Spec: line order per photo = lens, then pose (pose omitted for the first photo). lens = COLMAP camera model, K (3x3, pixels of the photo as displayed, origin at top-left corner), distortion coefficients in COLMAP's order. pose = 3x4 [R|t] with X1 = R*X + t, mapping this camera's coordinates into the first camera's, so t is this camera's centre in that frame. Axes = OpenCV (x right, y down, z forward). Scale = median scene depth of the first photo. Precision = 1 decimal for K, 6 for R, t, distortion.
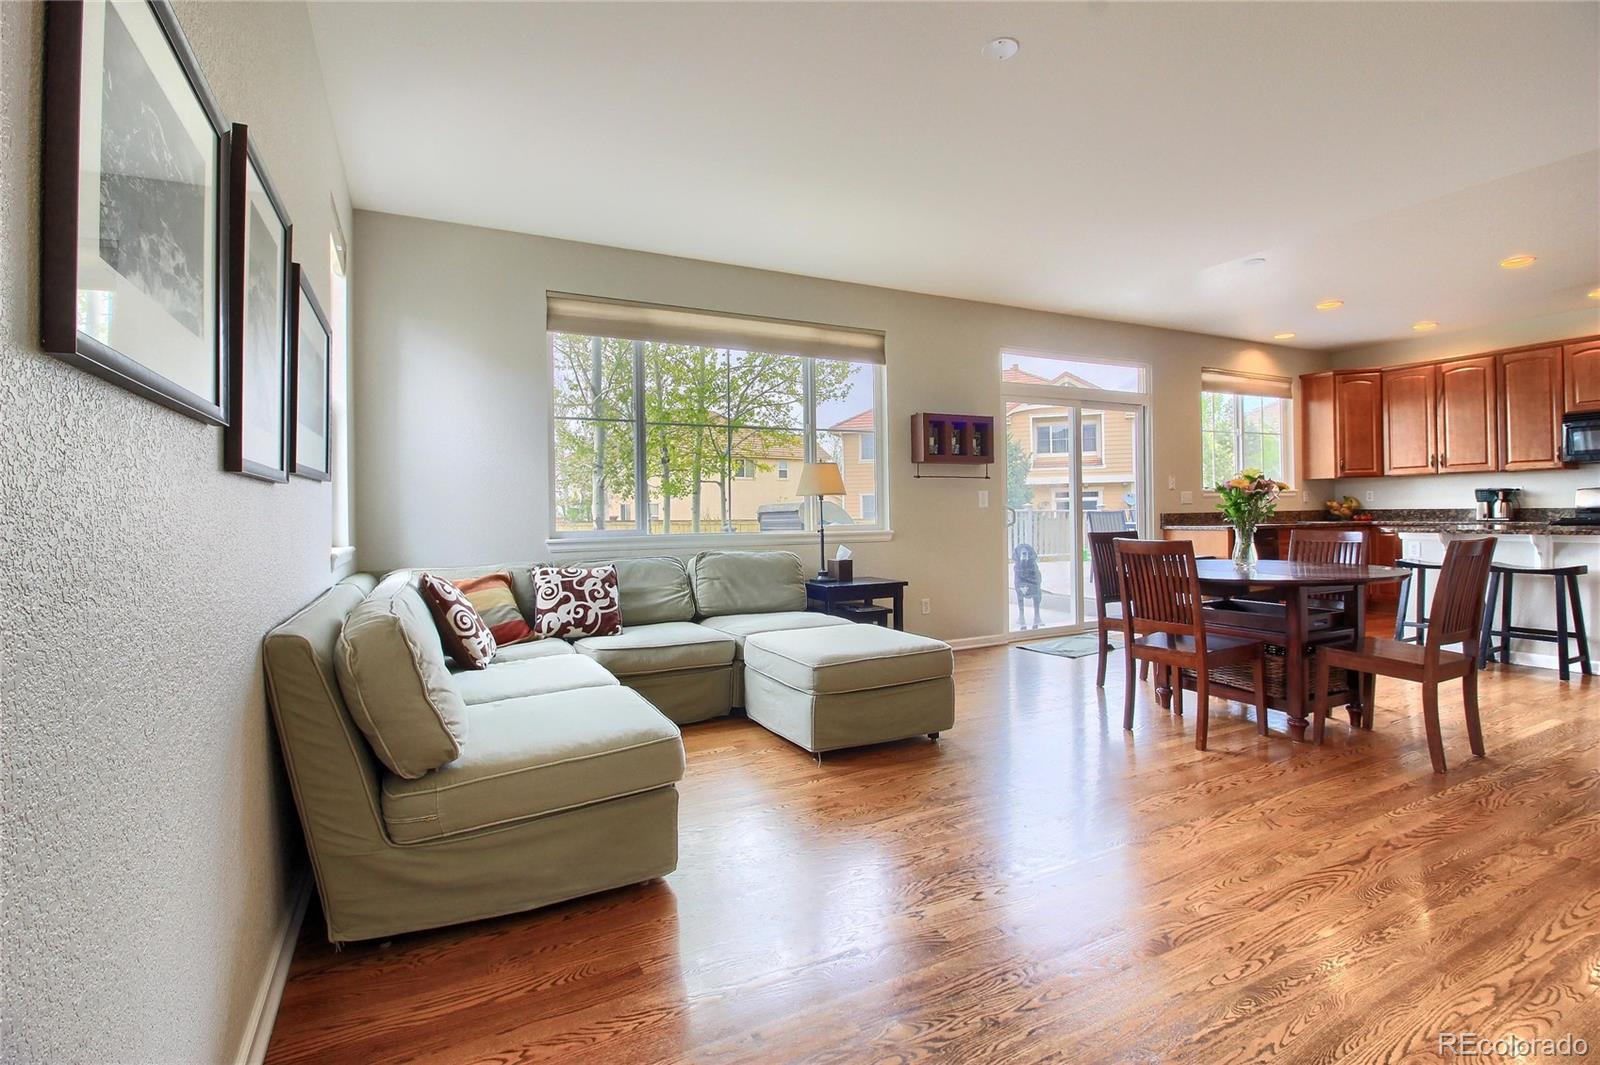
lens RADIAL K [[734.8, 0, 790.4], [0, 734.8, 526.6], [0, 0, 1]] dist [-0.006356, -0.010542]
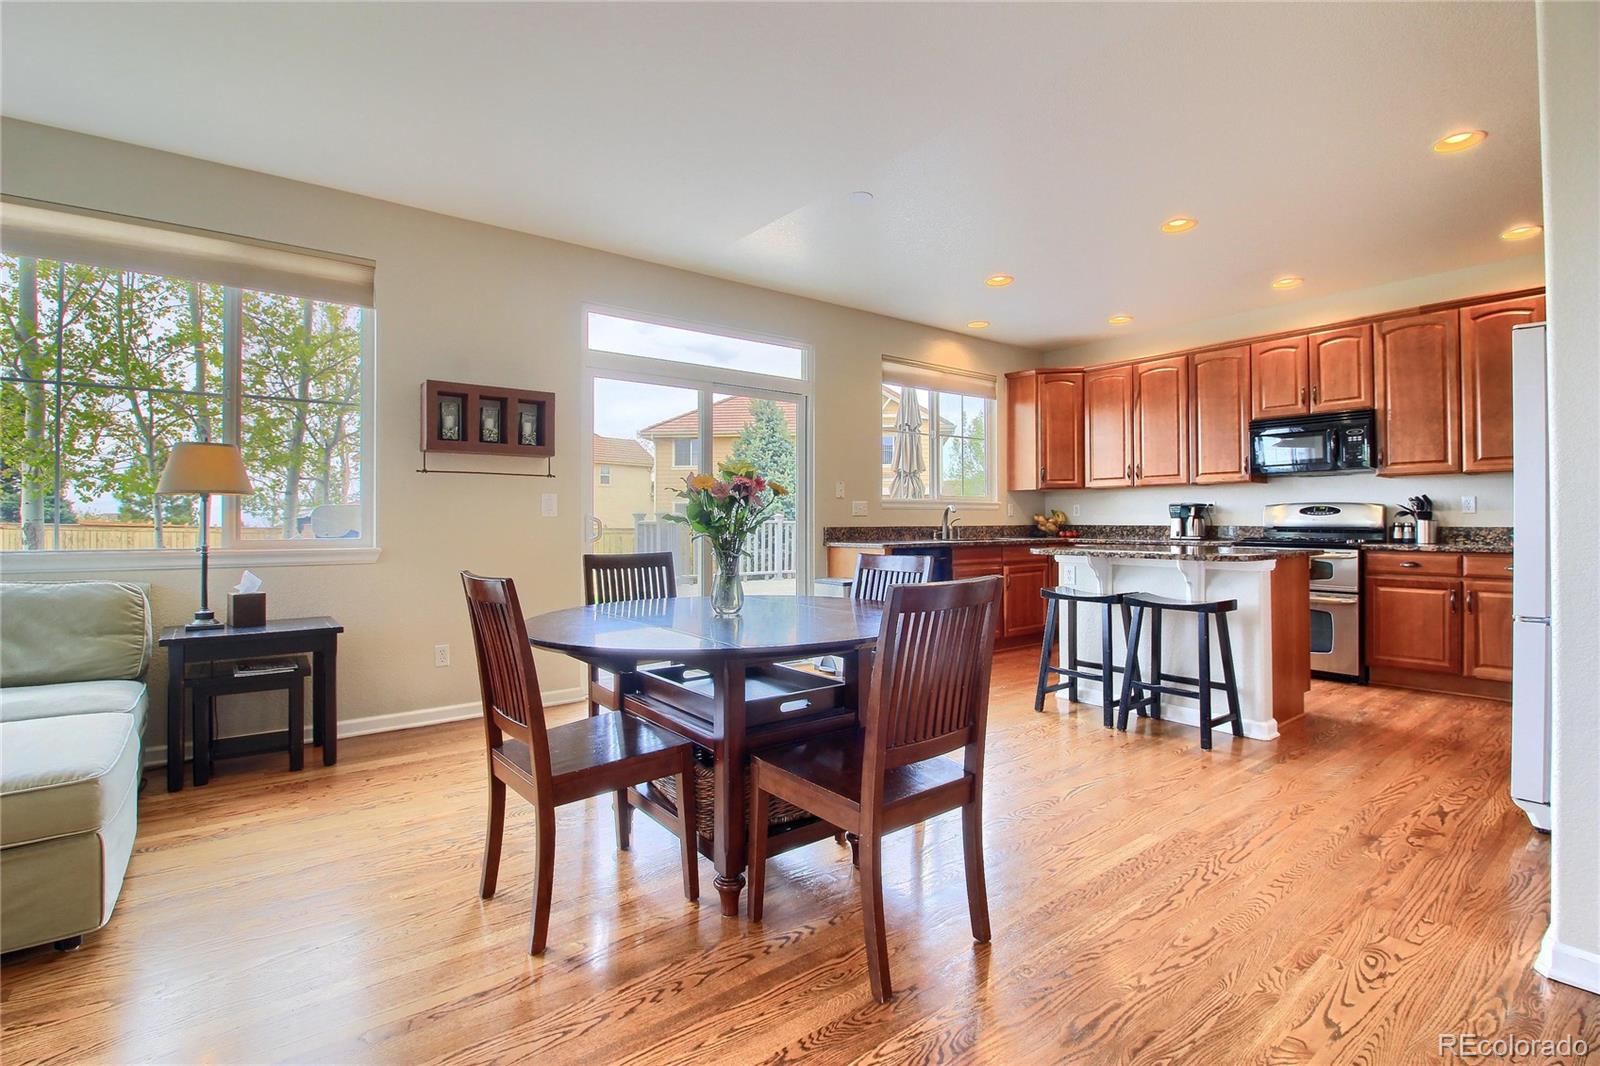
lens RADIAL K [[734.8, 0, 800.4], [0, 734.8, 529.1], [0, 0, 1]] dist [-0.006356, -0.010542]
pose [[0.979775, 0.010831, 0.199811, 0.326106], [-0.008874, 0.999904, -0.010687, -0.007211], [-0.199908, 0.008698, 0.979776, 0.207659]]
